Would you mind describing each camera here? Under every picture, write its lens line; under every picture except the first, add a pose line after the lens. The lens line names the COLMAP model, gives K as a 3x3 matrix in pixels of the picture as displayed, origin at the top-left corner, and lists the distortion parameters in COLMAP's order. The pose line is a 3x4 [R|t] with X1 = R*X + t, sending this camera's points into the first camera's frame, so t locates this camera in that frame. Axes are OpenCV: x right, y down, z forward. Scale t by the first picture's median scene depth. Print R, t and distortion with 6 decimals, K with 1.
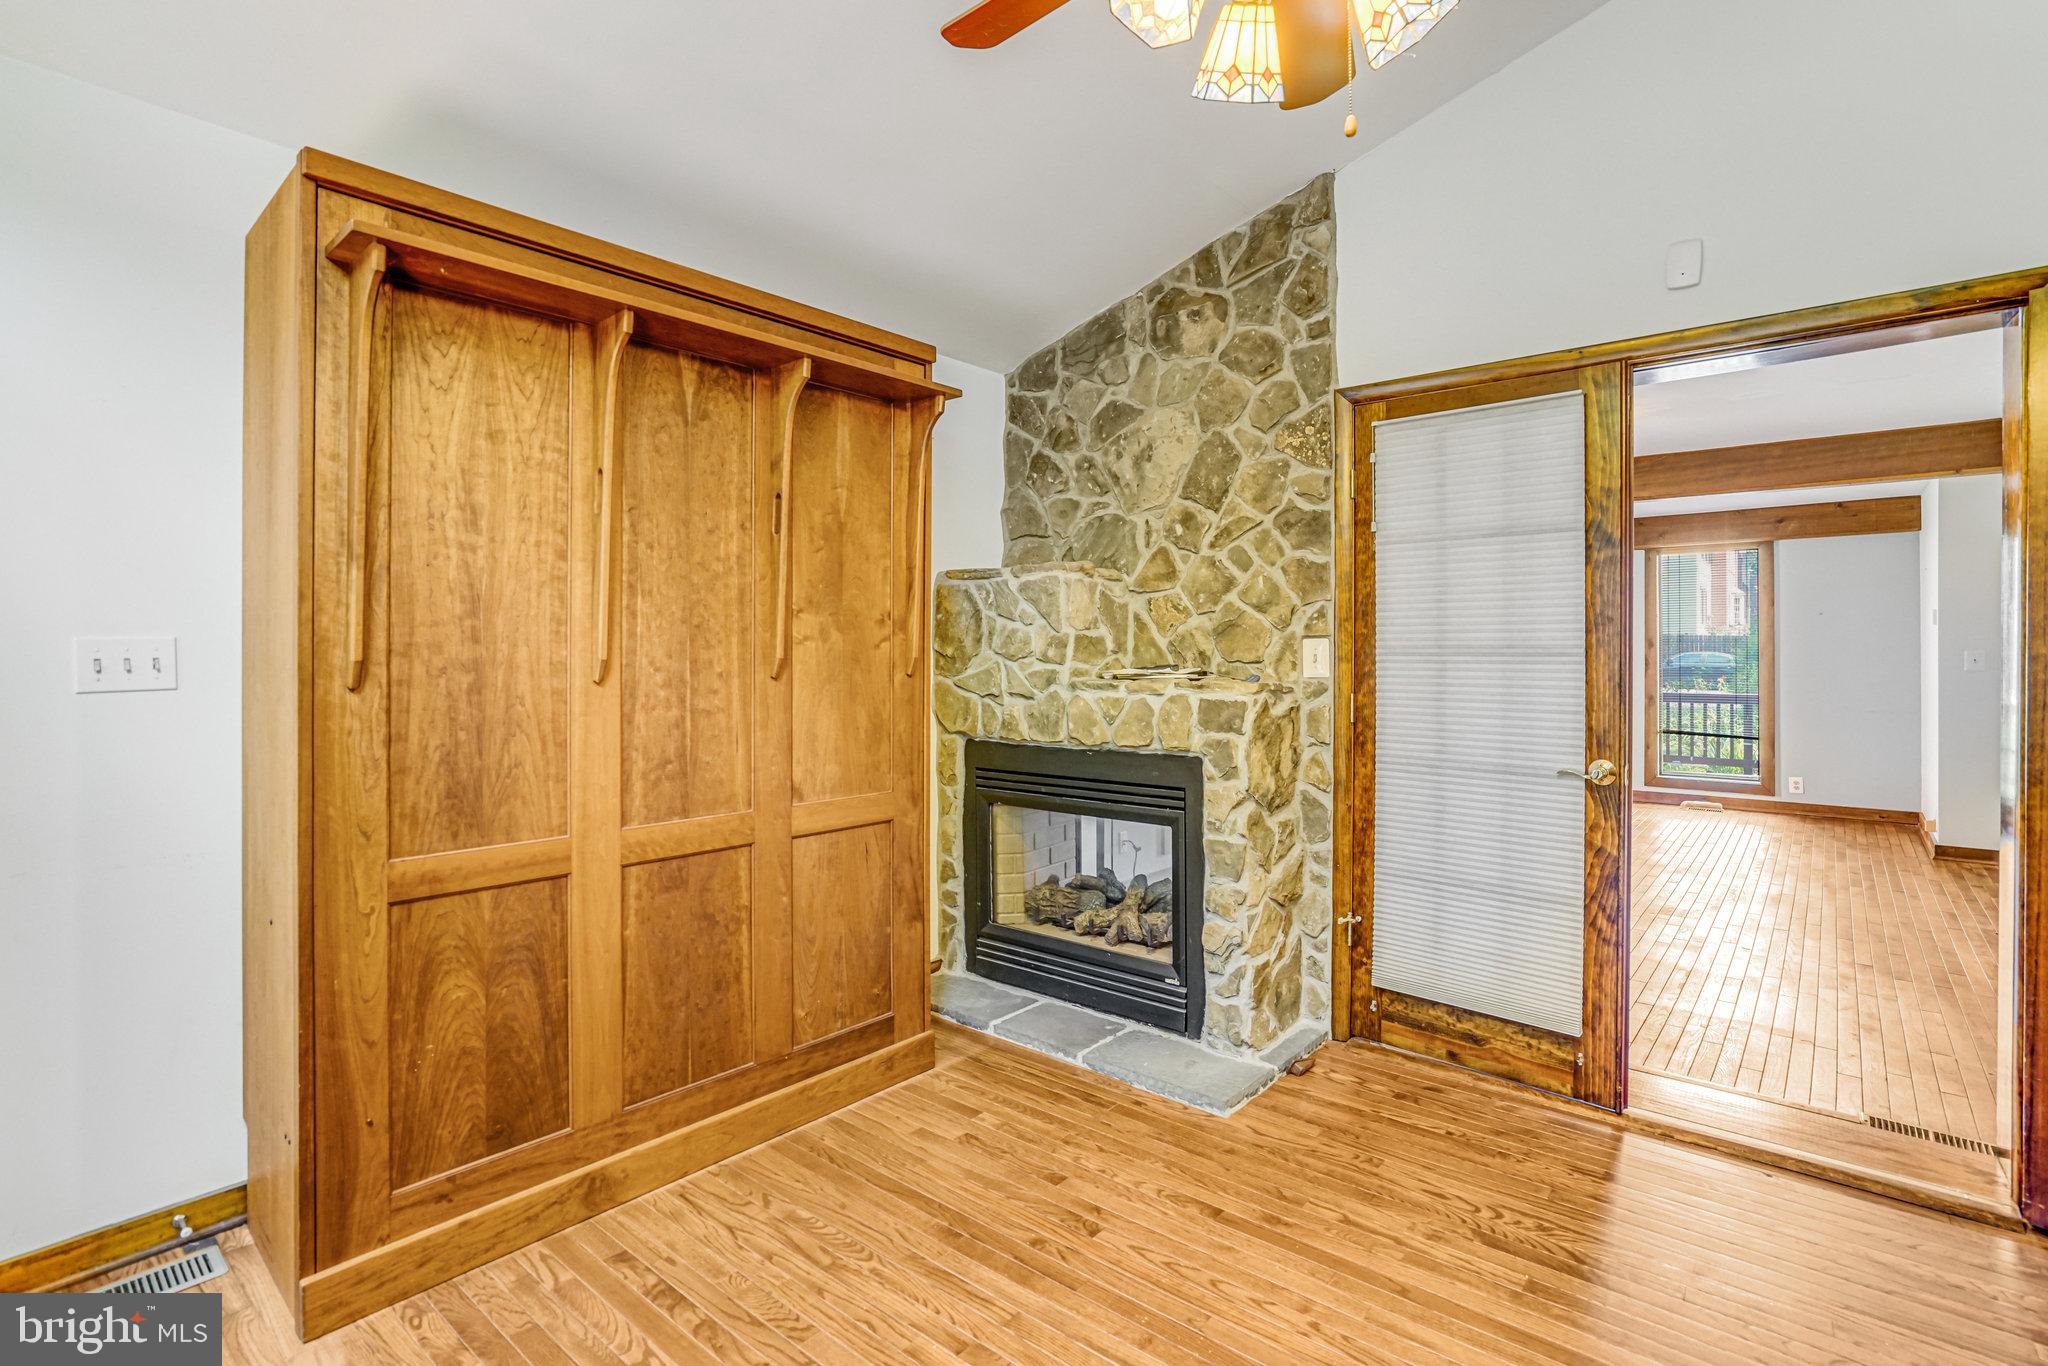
lens RADIAL K [[971.0, 0, 1018.2], [0, 971.0, 642.4], [0, 0, 1]] dist [-0.051547, 0.019763]
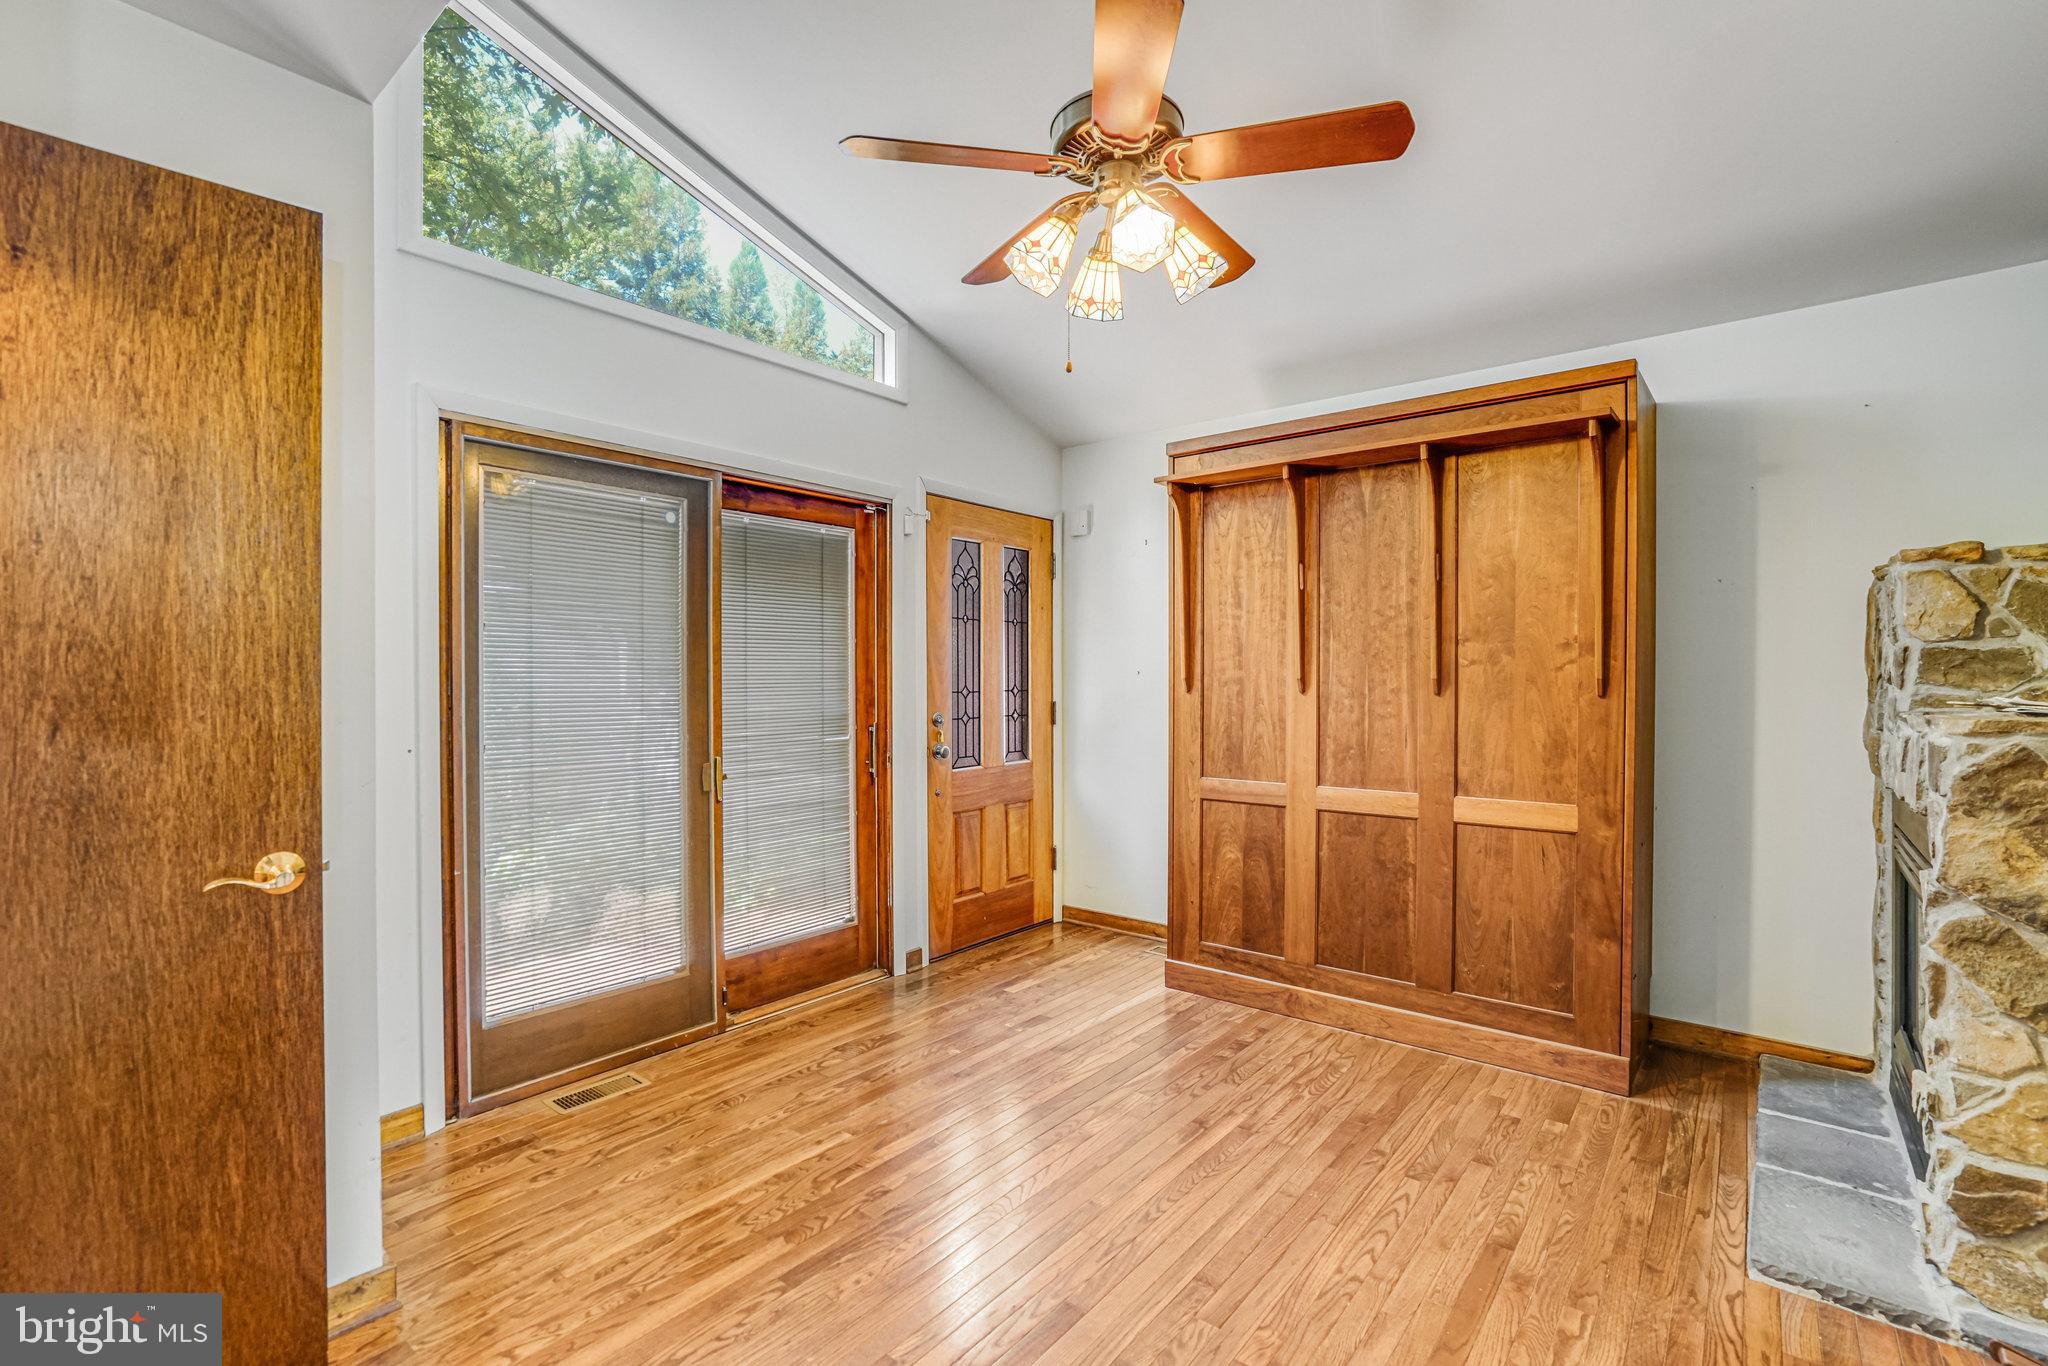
lens RADIAL K [[950.8, 0, 1014.9], [0, 950.8, 683.4], [0, 0, 1]] dist [-0.052311, 0.025633]
pose [[0.018388, 0.006186, -0.999812, 1.065479], [0.007176, 0.999954, 0.006318, 0.011761], [0.999805, -0.007290, 0.018342, 0.451776]]
